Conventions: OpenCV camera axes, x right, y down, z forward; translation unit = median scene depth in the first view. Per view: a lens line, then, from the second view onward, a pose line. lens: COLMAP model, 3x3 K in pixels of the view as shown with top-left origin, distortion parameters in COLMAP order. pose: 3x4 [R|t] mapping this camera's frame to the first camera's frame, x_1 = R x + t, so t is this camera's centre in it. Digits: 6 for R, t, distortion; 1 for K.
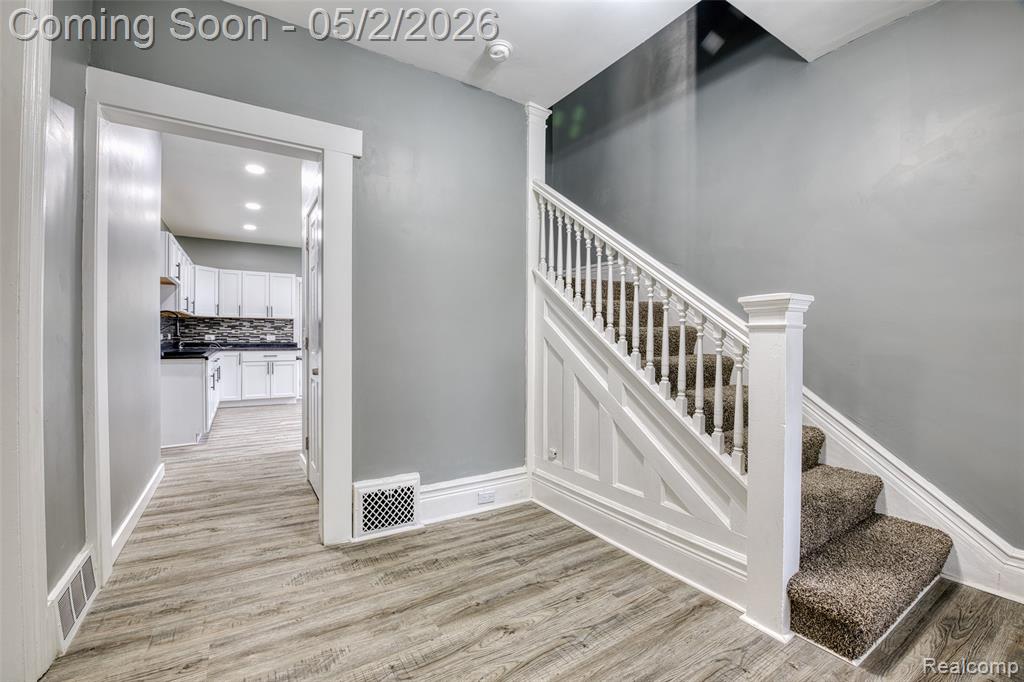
lens RADIAL K [[432.1, 0, 506.3], [0, 432.1, 336.6], [0, 0, 1]] dist [-0.024490, 0.000153]
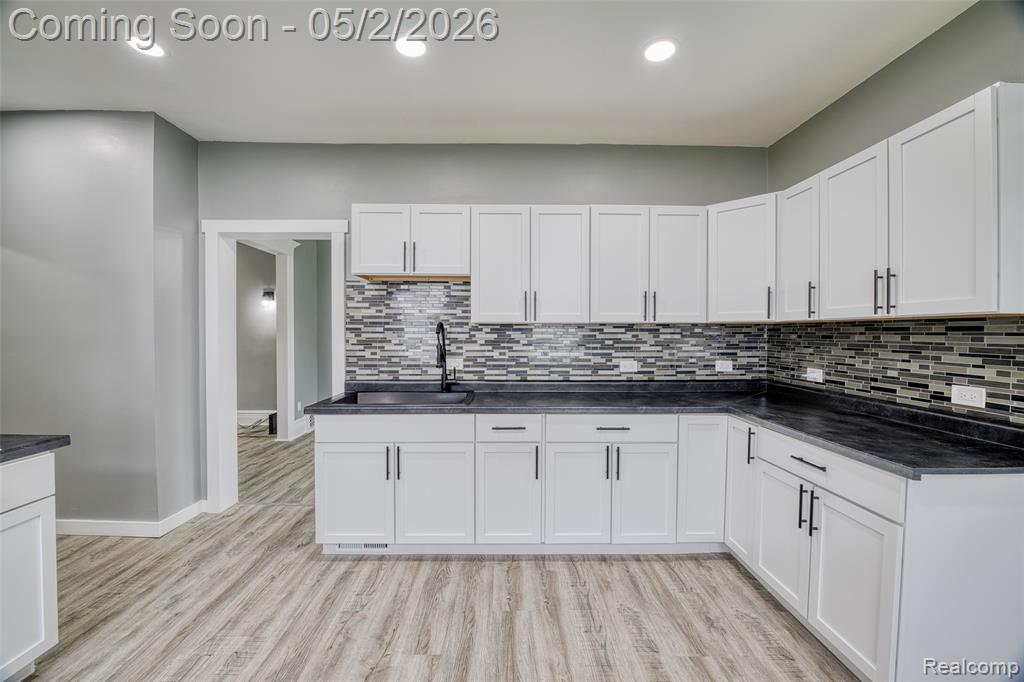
lens RADIAL K [[432.1, 0, 506.3], [0, 432.1, 336.6], [0, 0, 1]] dist [-0.024490, 0.000153]
pose [[-0.512361, -0.003148, -0.858765, -0.225710], [-0.021999, 0.999713, 0.009460, -0.027663], [0.858489, 0.023739, -0.512283, 0.923852]]
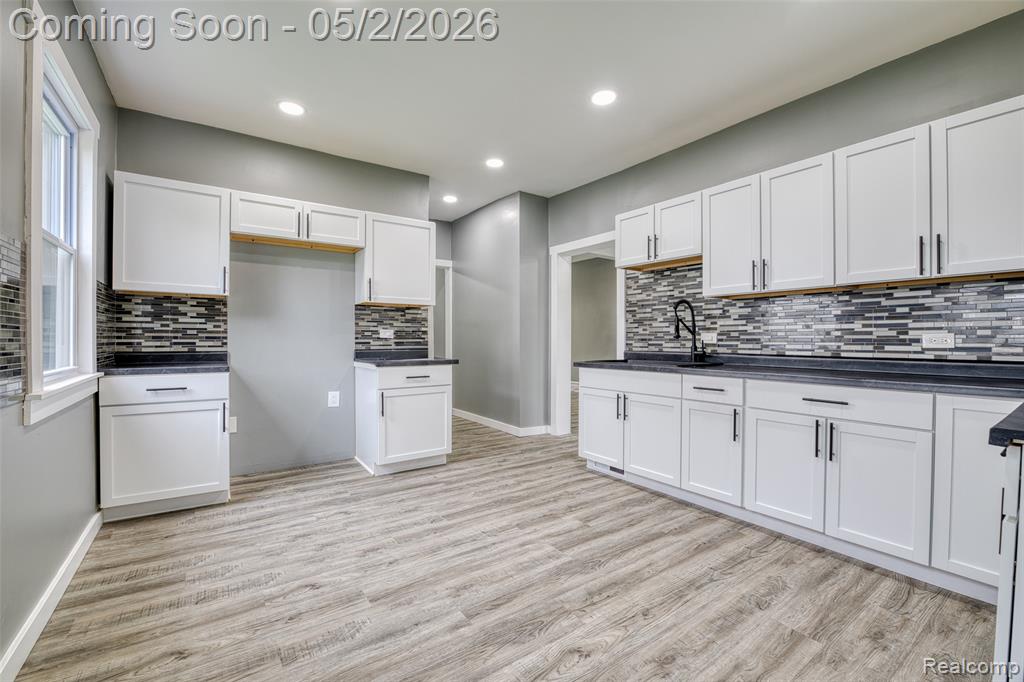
lens RADIAL K [[432.1, 0, 506.3], [0, 432.1, 336.6], [0, 0, 1]] dist [-0.024490, 0.000153]
pose [[-0.998676, -0.010973, -0.050249, -0.311334], [-0.011147, 0.999933, 0.003185, -0.001037], [0.050210, 0.003741, -0.998732, 1.079495]]
